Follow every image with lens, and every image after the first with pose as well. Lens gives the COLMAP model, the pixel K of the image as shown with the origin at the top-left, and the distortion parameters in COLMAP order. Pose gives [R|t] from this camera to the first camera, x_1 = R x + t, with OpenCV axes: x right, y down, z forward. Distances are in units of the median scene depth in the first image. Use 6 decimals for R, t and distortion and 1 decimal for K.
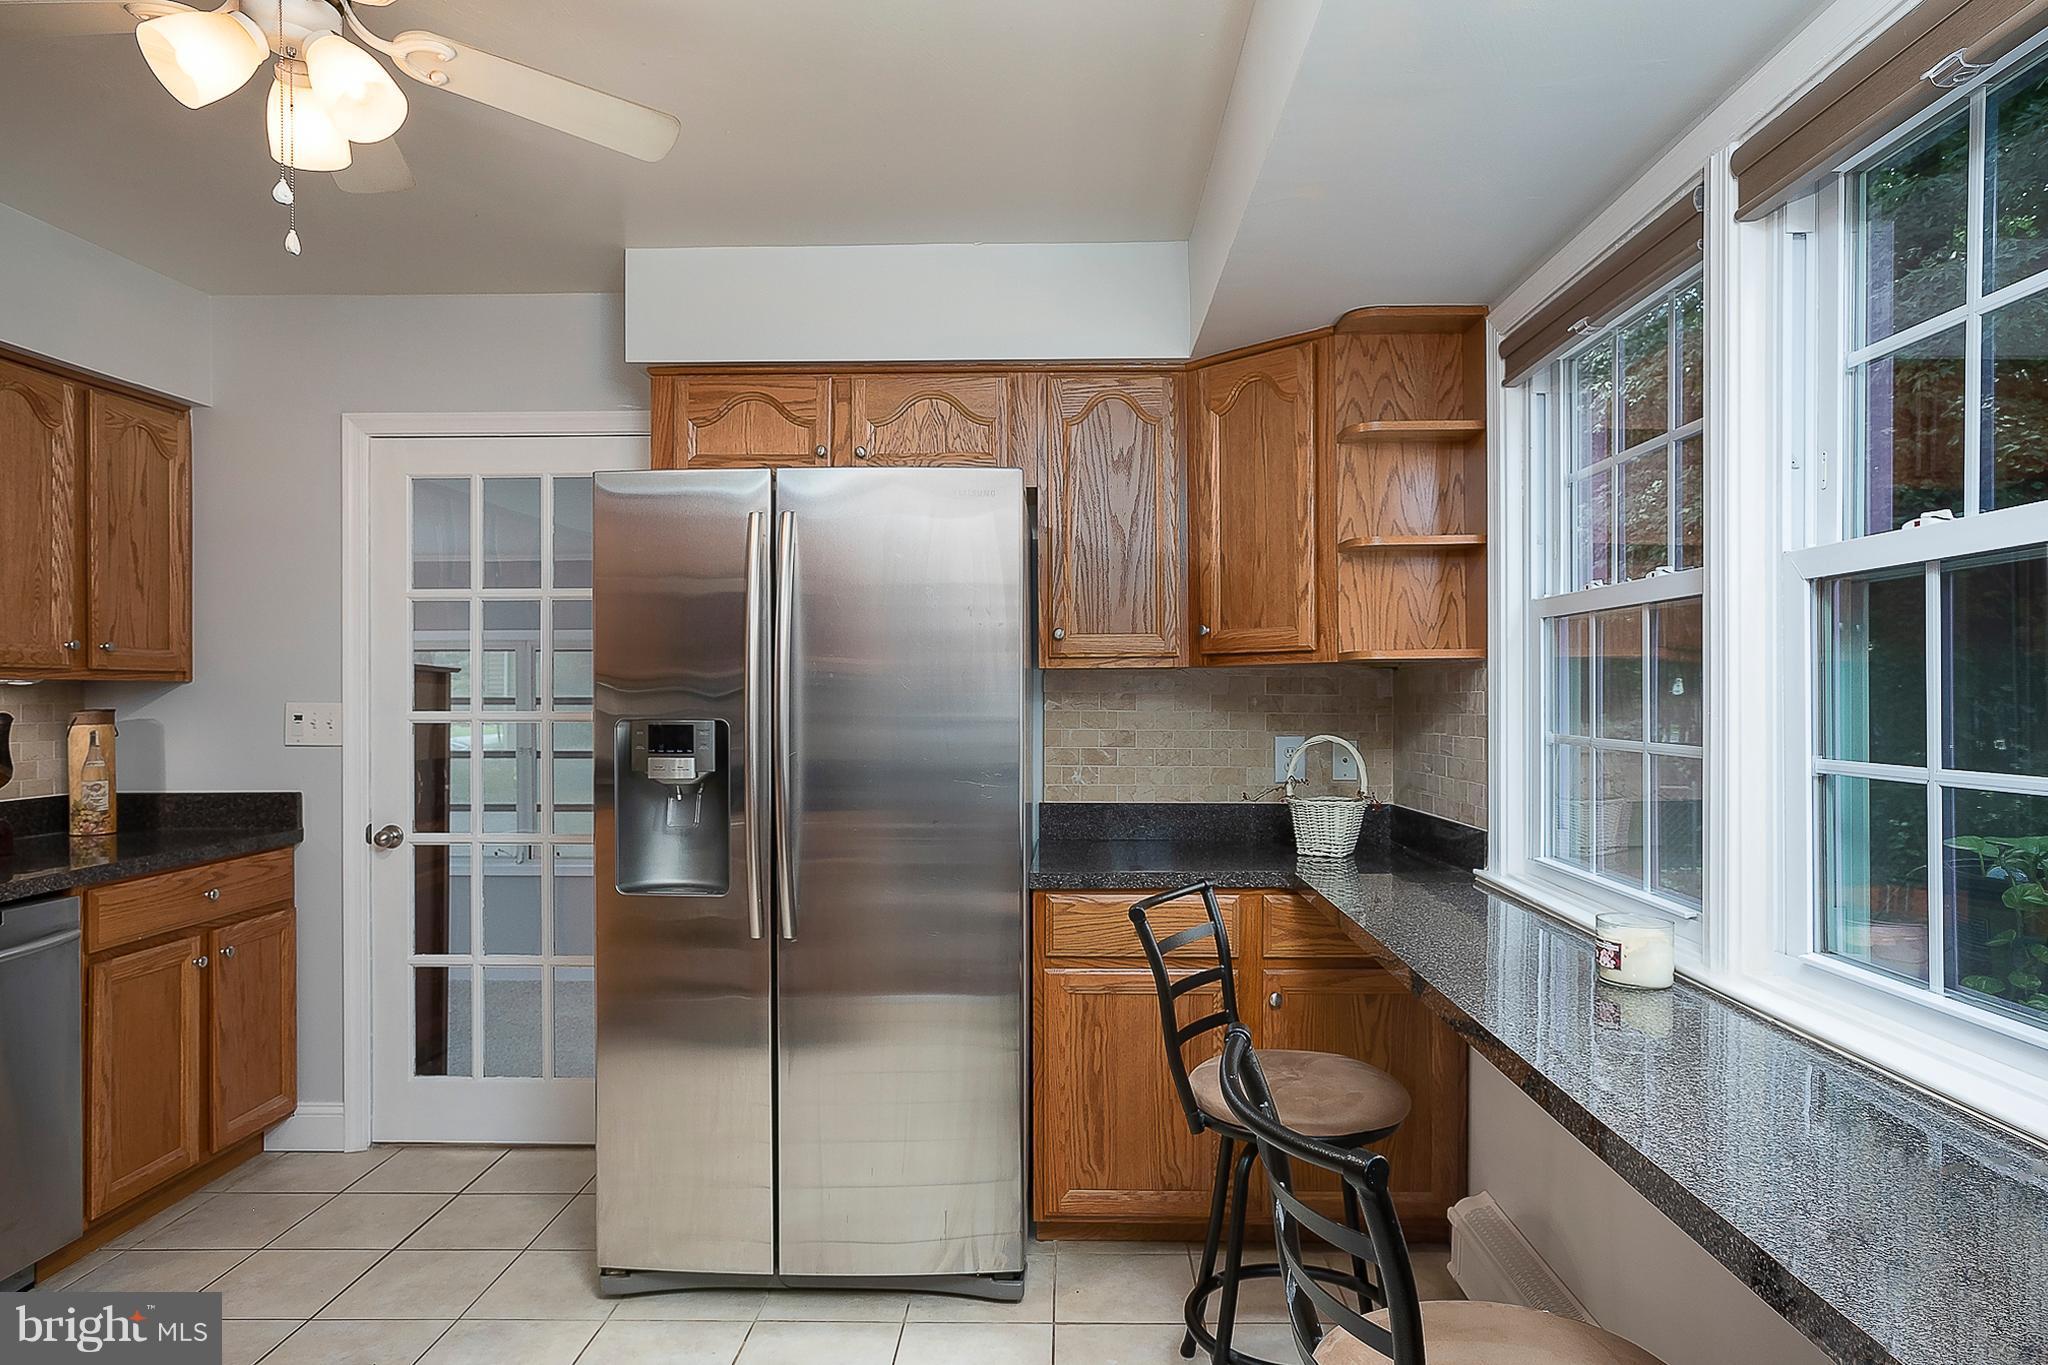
lens RADIAL K [[1451.9, 0, 1024.0], [0, 1451.9, 682.5], [0, 0, 1]] dist [0.059206, 0.003175]
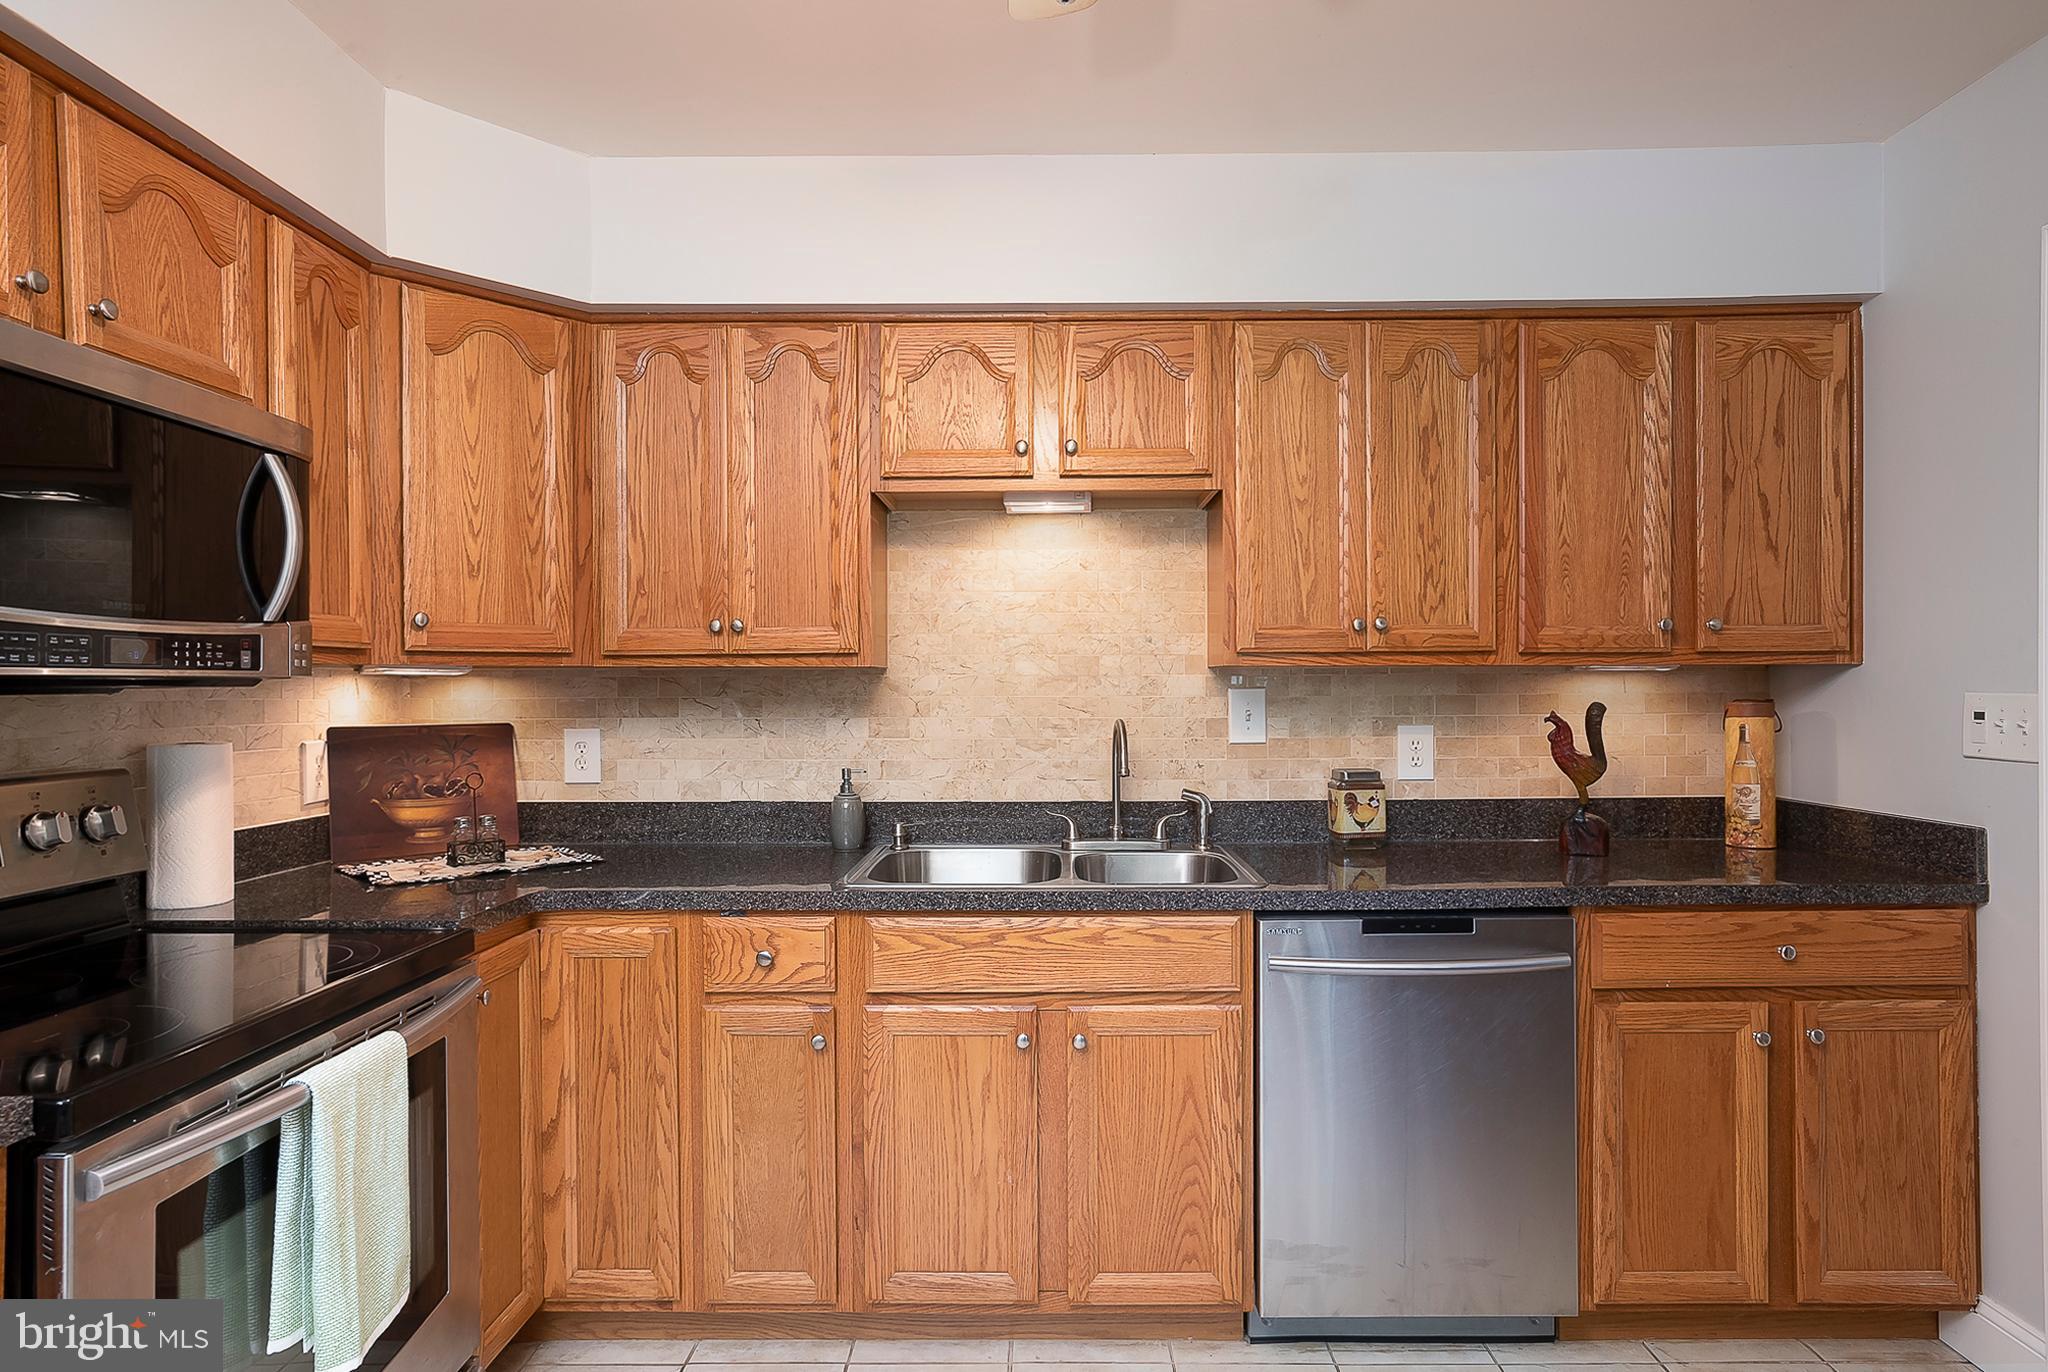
lens RADIAL K [[1114.5, 0, 1024.0], [0, 1114.5, 686.0], [0, 0, 1]] dist [0.000249, 0.001827]
pose [[0.019194, 0.002477, -0.999813, 0.000626], [0.011762, 0.999927, 0.002703, 0.004151], [0.999747, -0.011812, 0.019163, 0.581324]]
